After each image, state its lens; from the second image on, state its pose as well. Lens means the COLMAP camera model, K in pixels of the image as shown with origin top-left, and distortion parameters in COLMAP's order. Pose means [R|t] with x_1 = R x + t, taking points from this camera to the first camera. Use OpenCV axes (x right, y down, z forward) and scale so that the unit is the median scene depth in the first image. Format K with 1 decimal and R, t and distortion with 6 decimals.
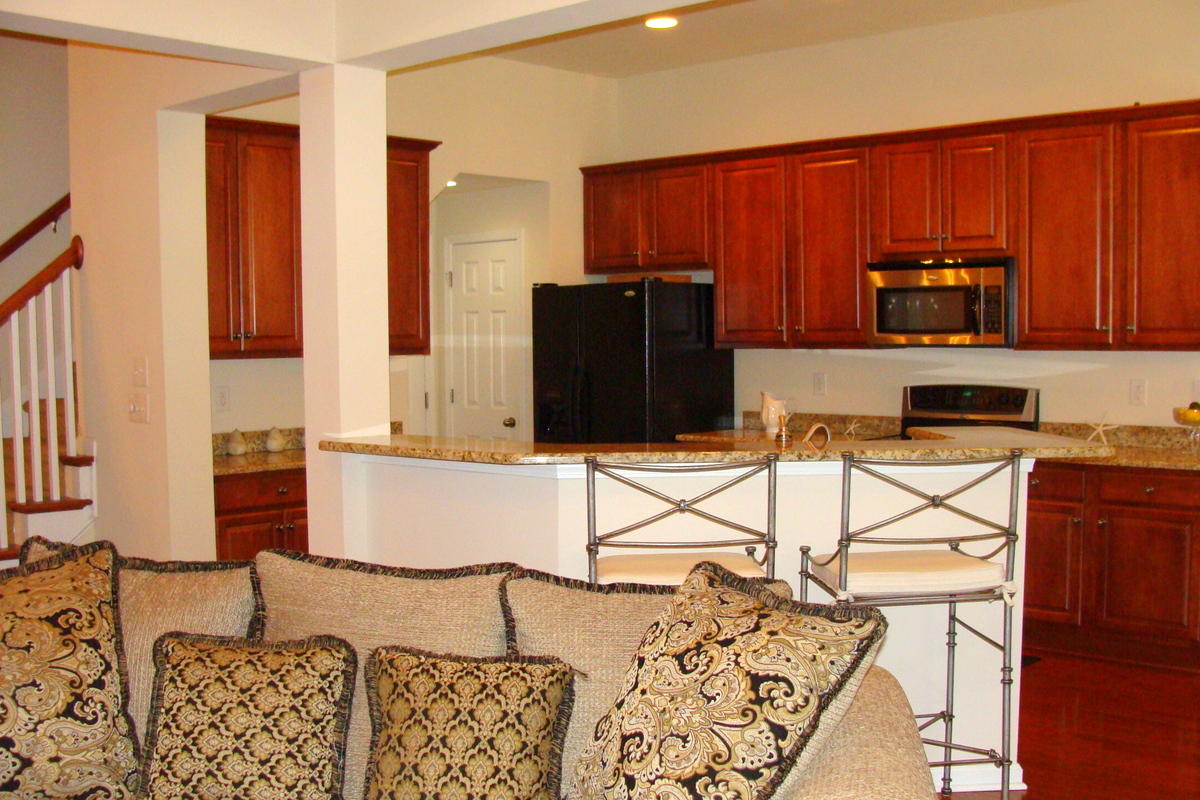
lens RADIAL K [[1356.2, 0, 604.0], [0, 1356.2, 438.7], [0, 0, 1]] dist [-0.196998, 0.175372]
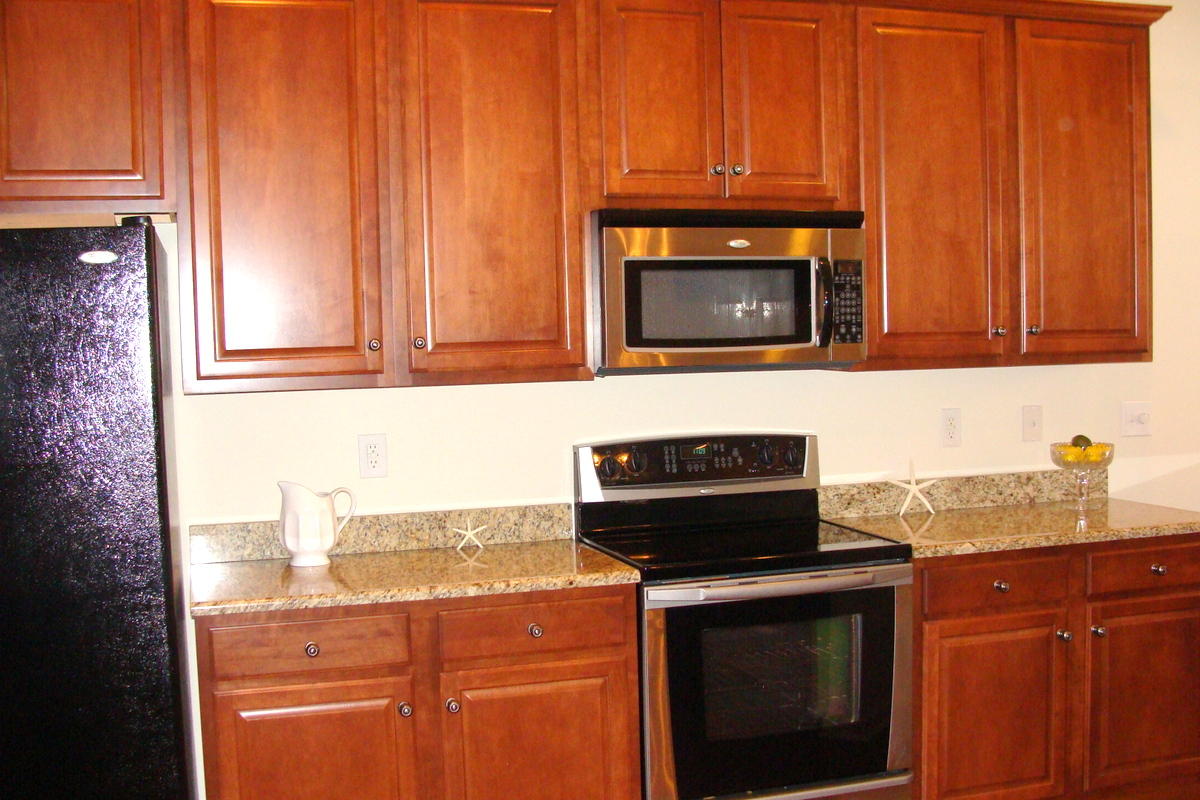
lens RADIAL K [[1356.2, 0, 604.0], [0, 1356.2, 438.7], [0, 0, 1]] dist [-0.196998, 0.175372]
pose [[0.503579, -0.063991, 0.861576, -0.259771], [0.087367, 0.995913, 0.022904, -0.057887], [-0.859521, 0.063740, 0.507111, 0.768988]]
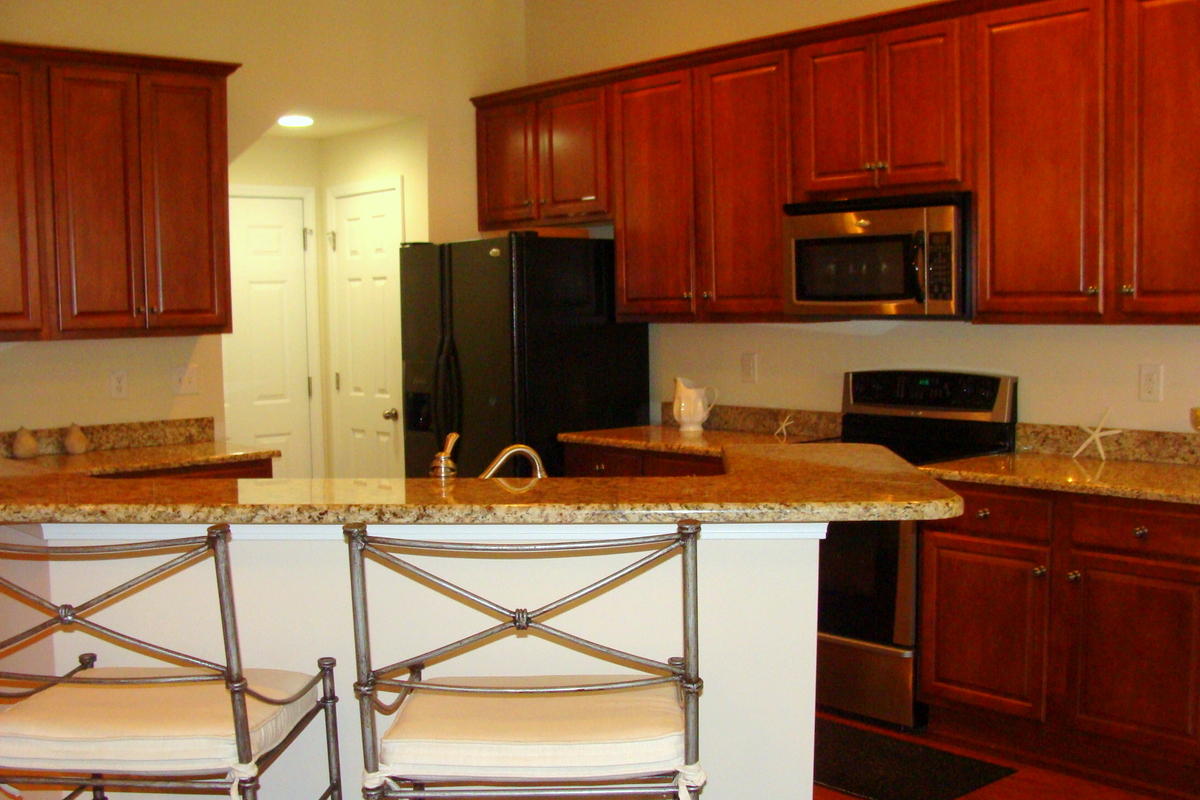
lens RADIAL K [[1356.2, 0, 604.0], [0, 1356.2, 438.7], [0, 0, 1]] dist [-0.196998, 0.175372]
pose [[0.994061, 0.003147, -0.108782, 0.184572], [-0.000721, 0.999750, 0.022335, -0.020005], [0.108825, -0.022124, 0.993815, 0.261800]]
